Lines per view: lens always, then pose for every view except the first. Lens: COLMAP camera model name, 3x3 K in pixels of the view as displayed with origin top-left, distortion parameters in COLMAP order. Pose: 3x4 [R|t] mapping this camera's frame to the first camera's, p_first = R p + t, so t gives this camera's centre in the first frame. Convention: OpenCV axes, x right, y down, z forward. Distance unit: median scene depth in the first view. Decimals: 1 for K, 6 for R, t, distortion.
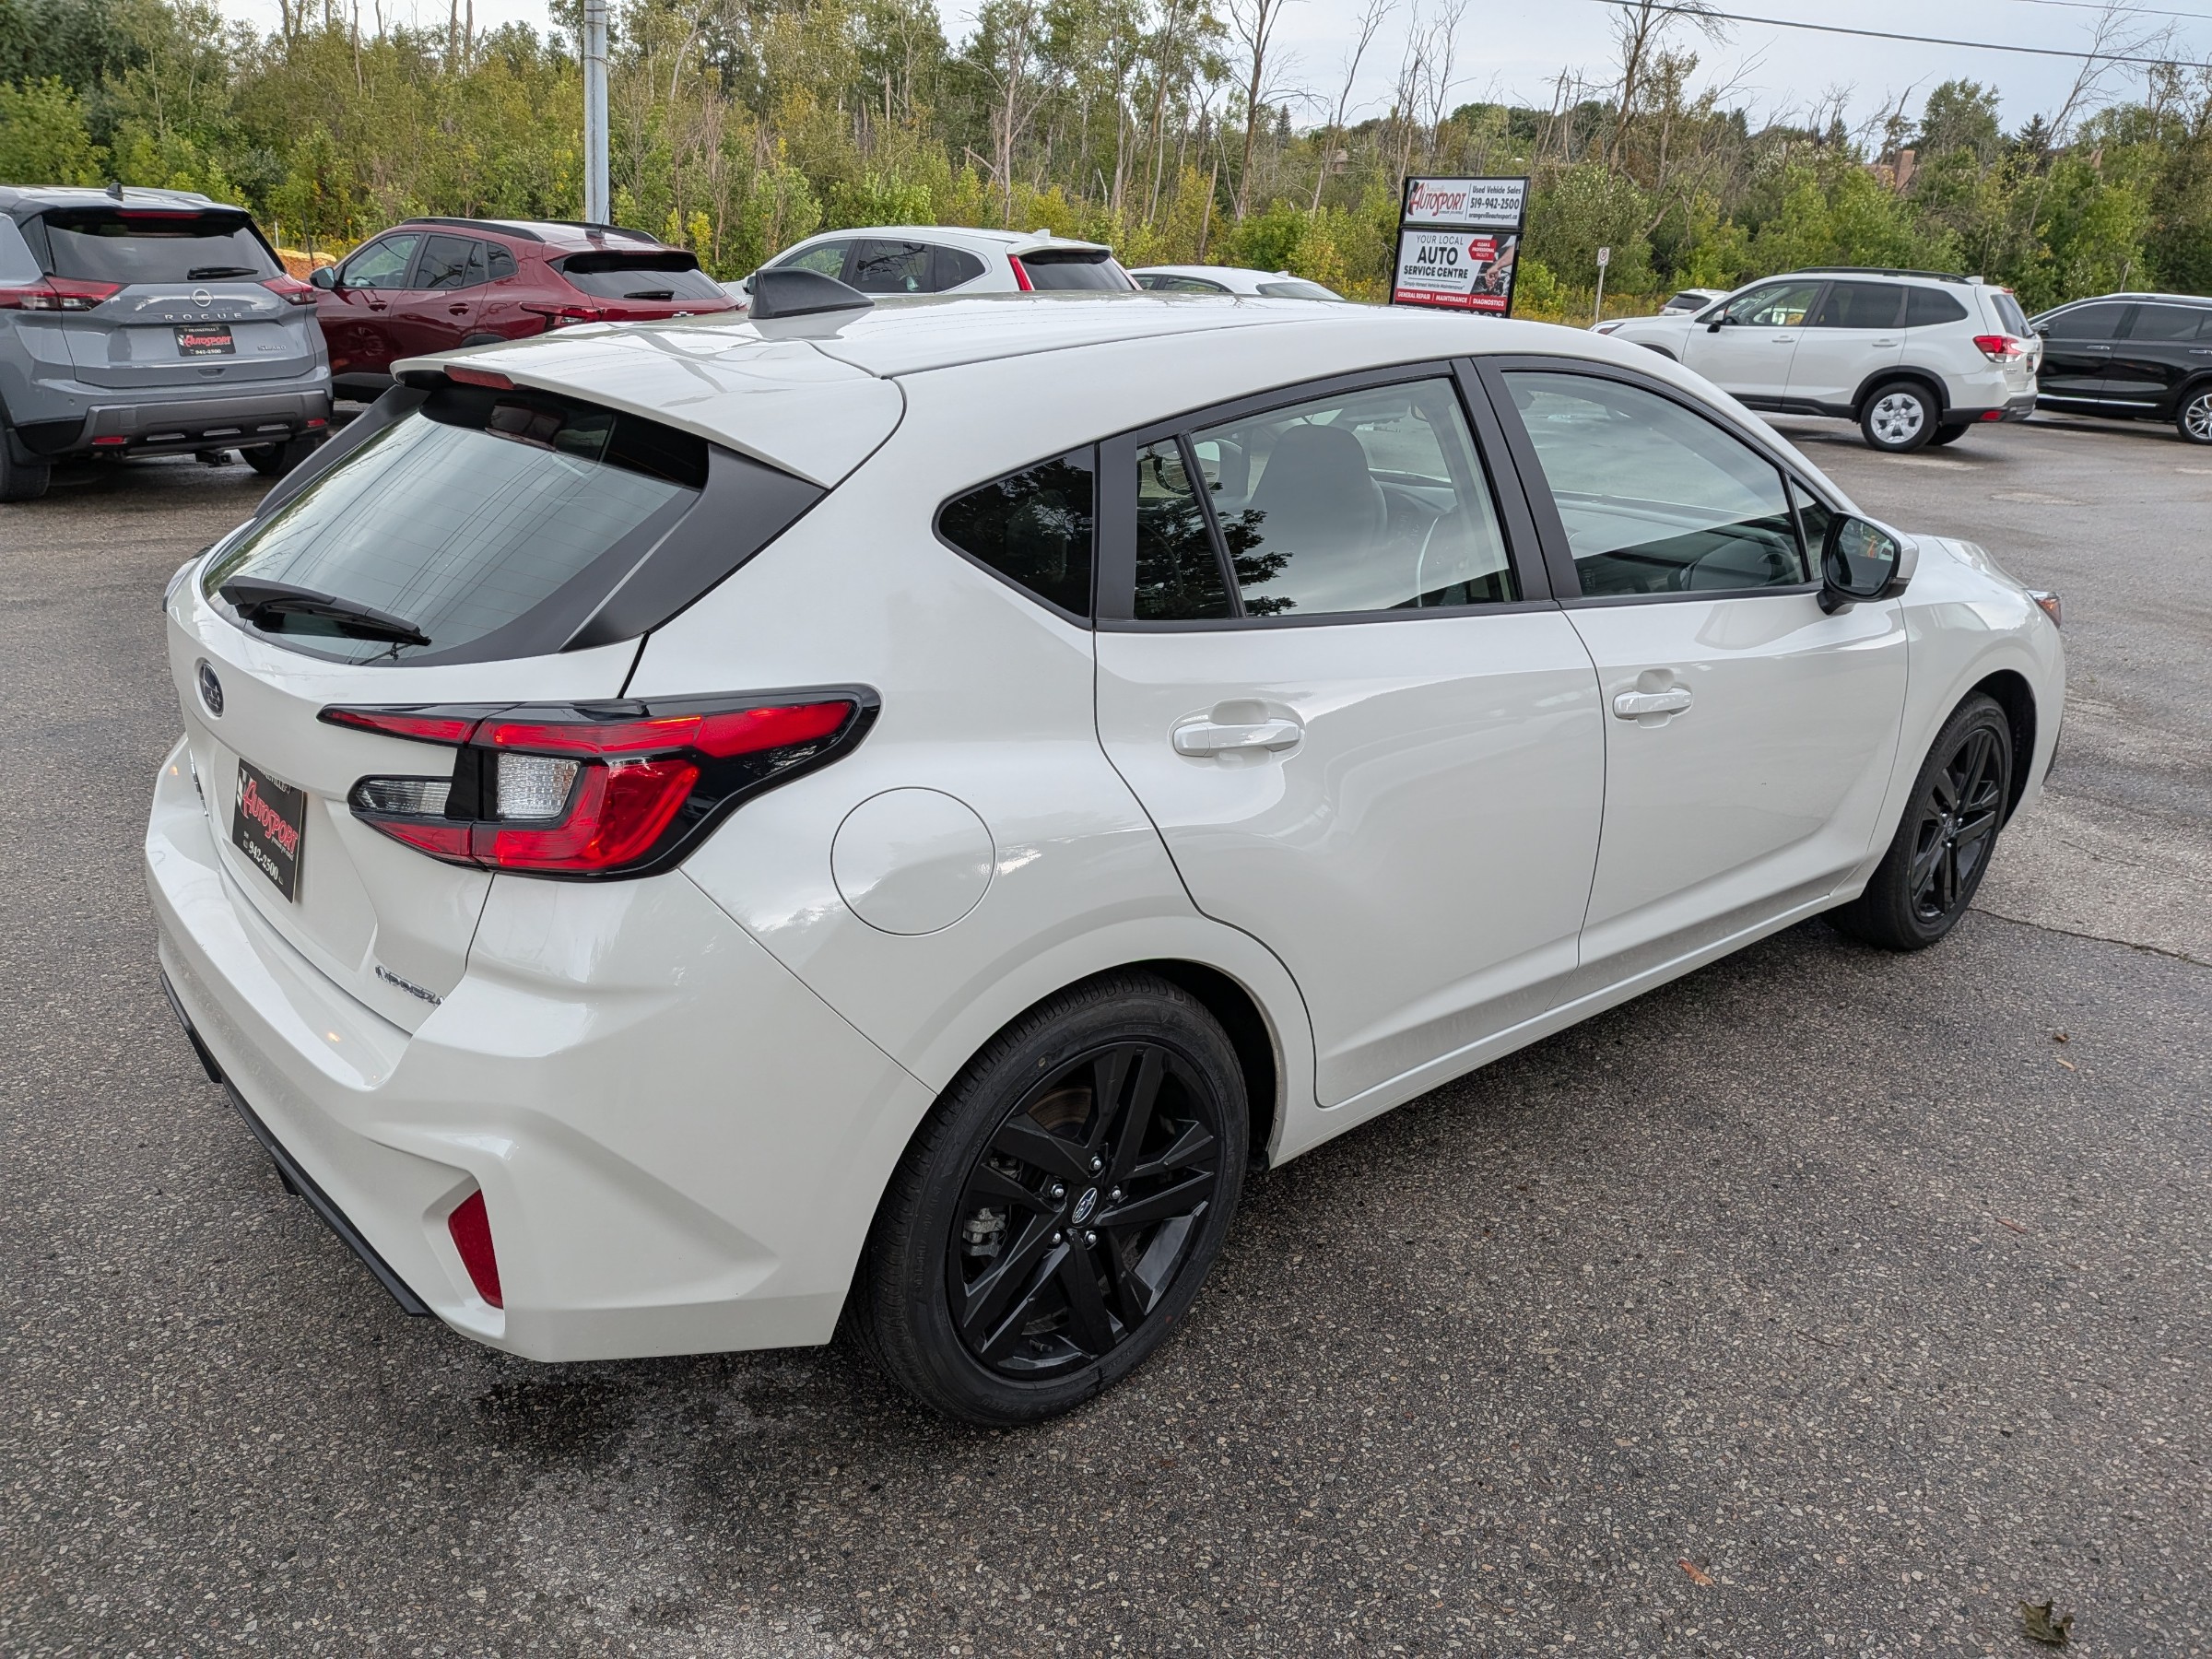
lens RADIAL K [[1624.8, 0, 1114.3], [0, 1624.8, 823.4], [0, 0, 1]] dist [0.006501, -0.007862]
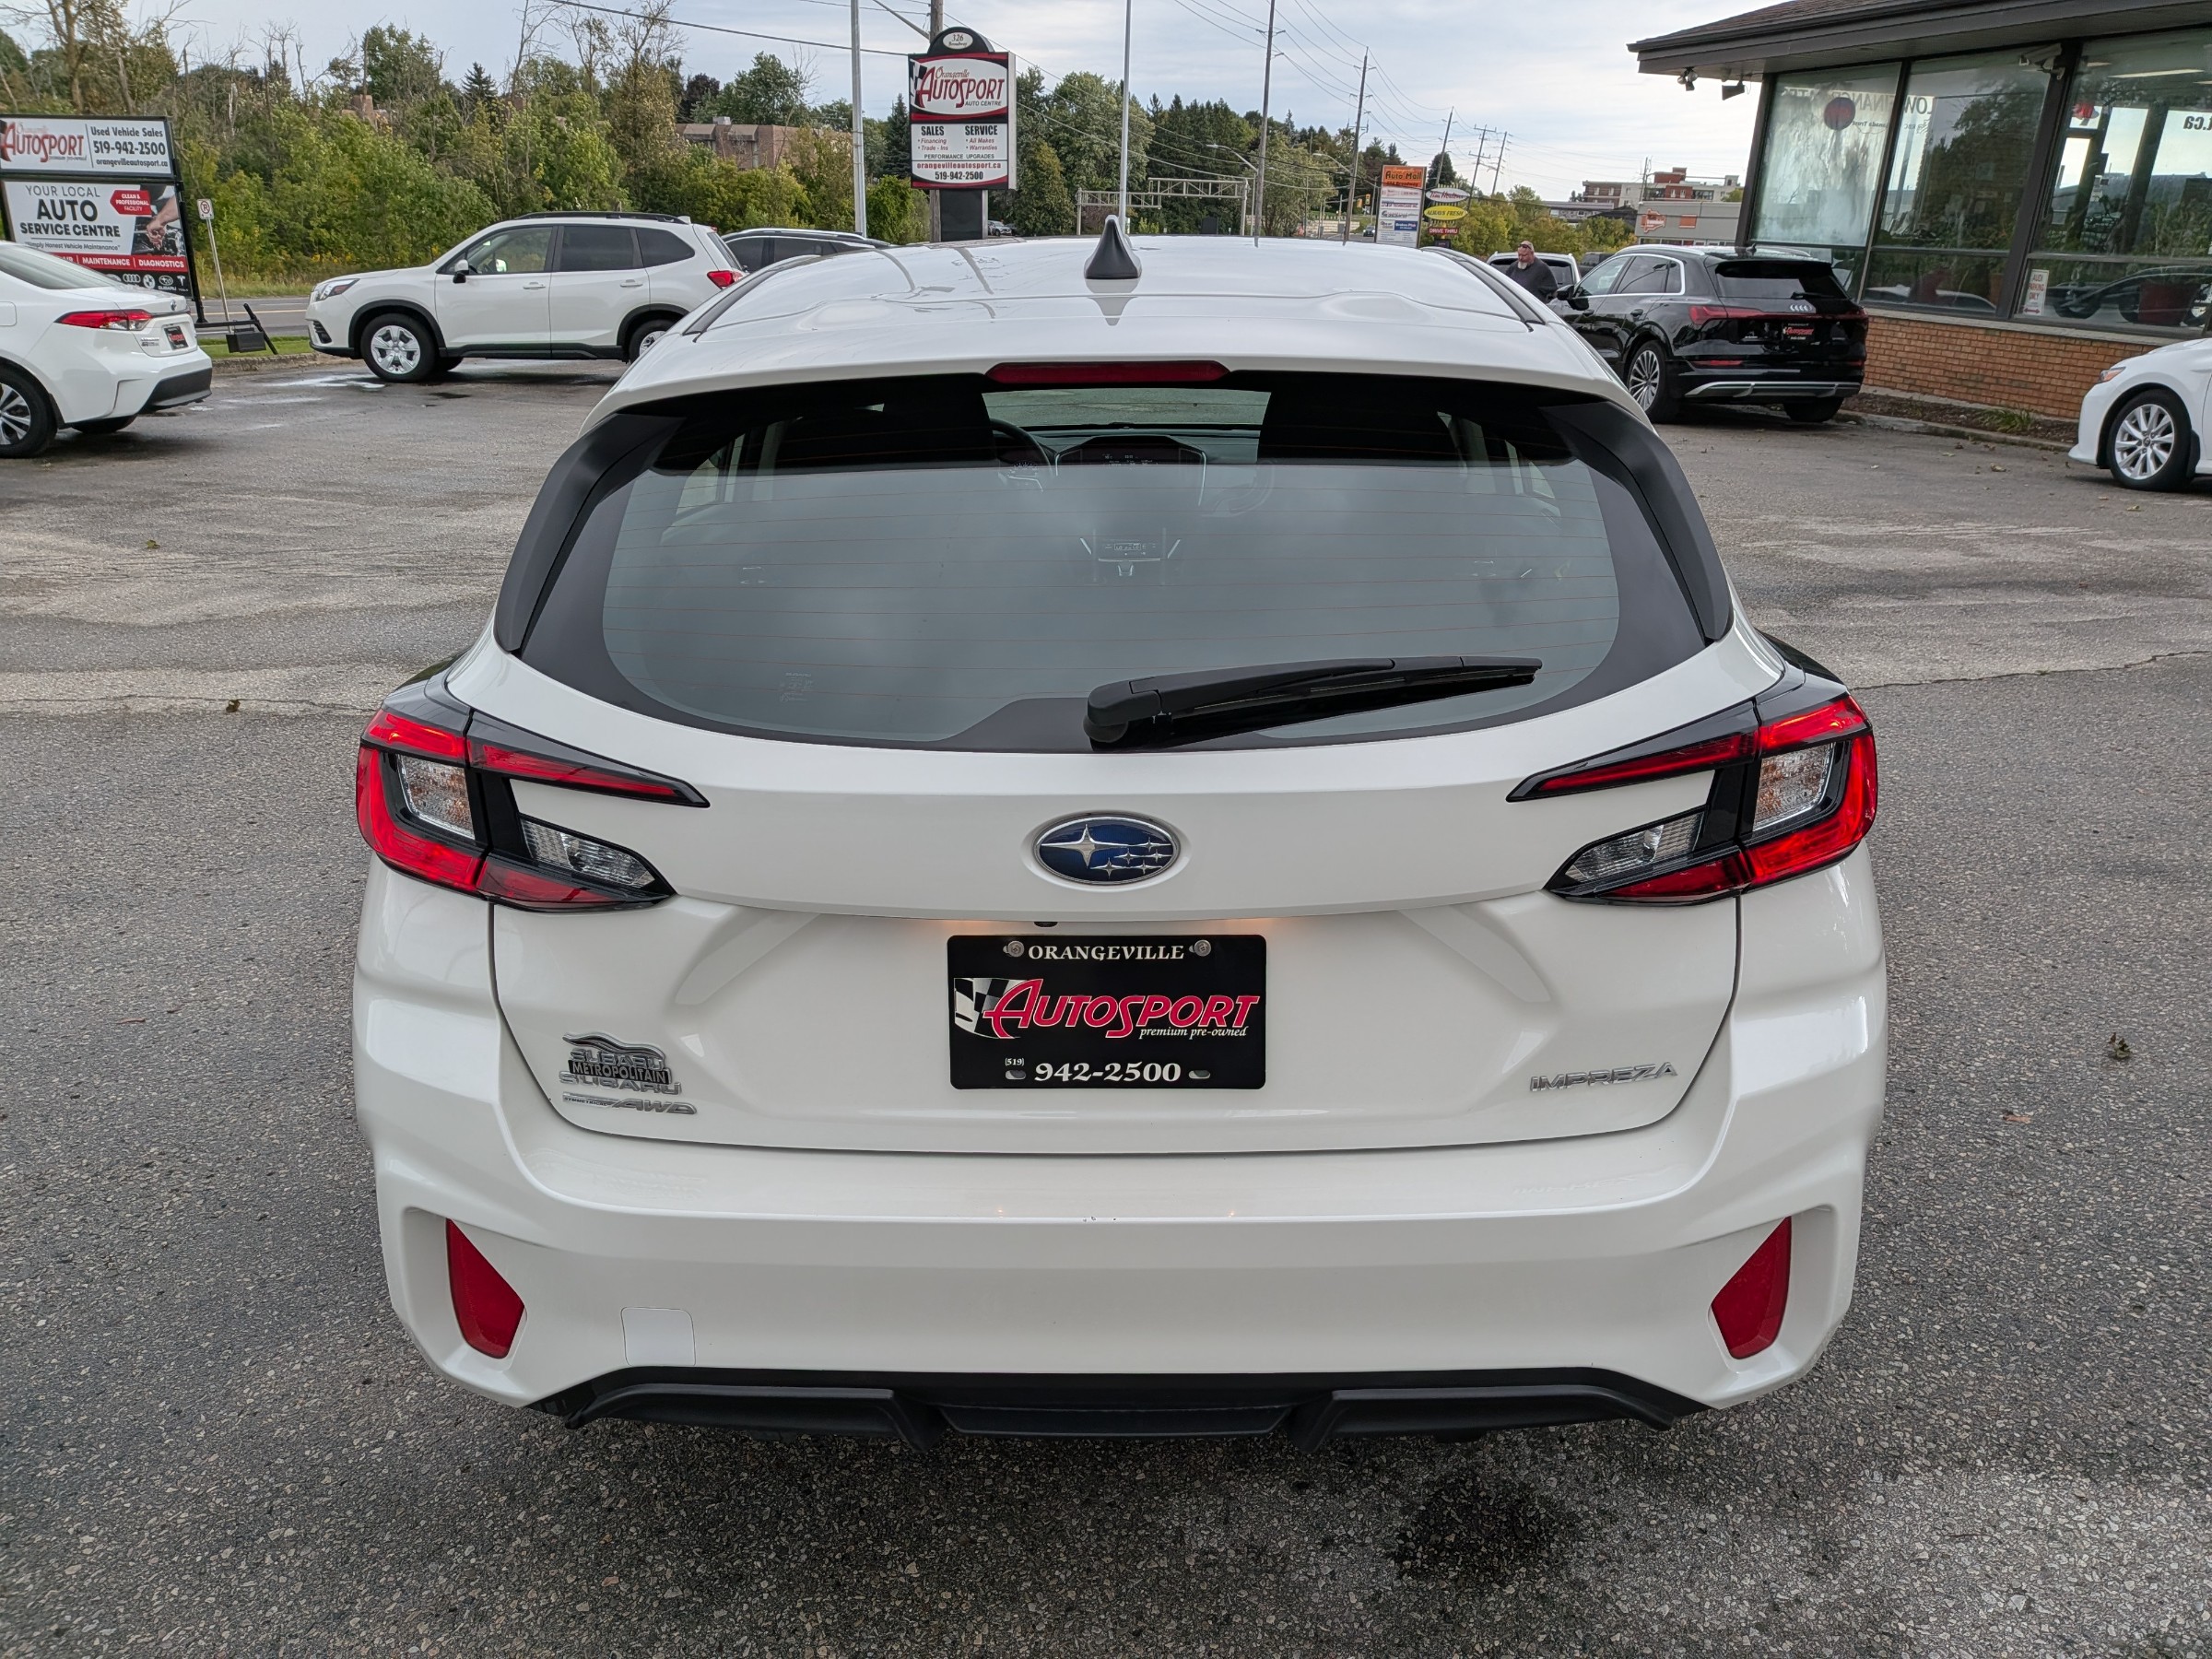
lens RADIAL K [[1624.8, 0, 1087.4], [0, 1624.8, 840.1], [0, 0, 1]] dist [0.006501, -0.007862]
pose [[0.656789, -0.293189, 0.694744, -0.138788], [0.266976, 0.952054, 0.149387, -0.025740], [-0.705232, 0.087364, 0.703573, 0.069060]]
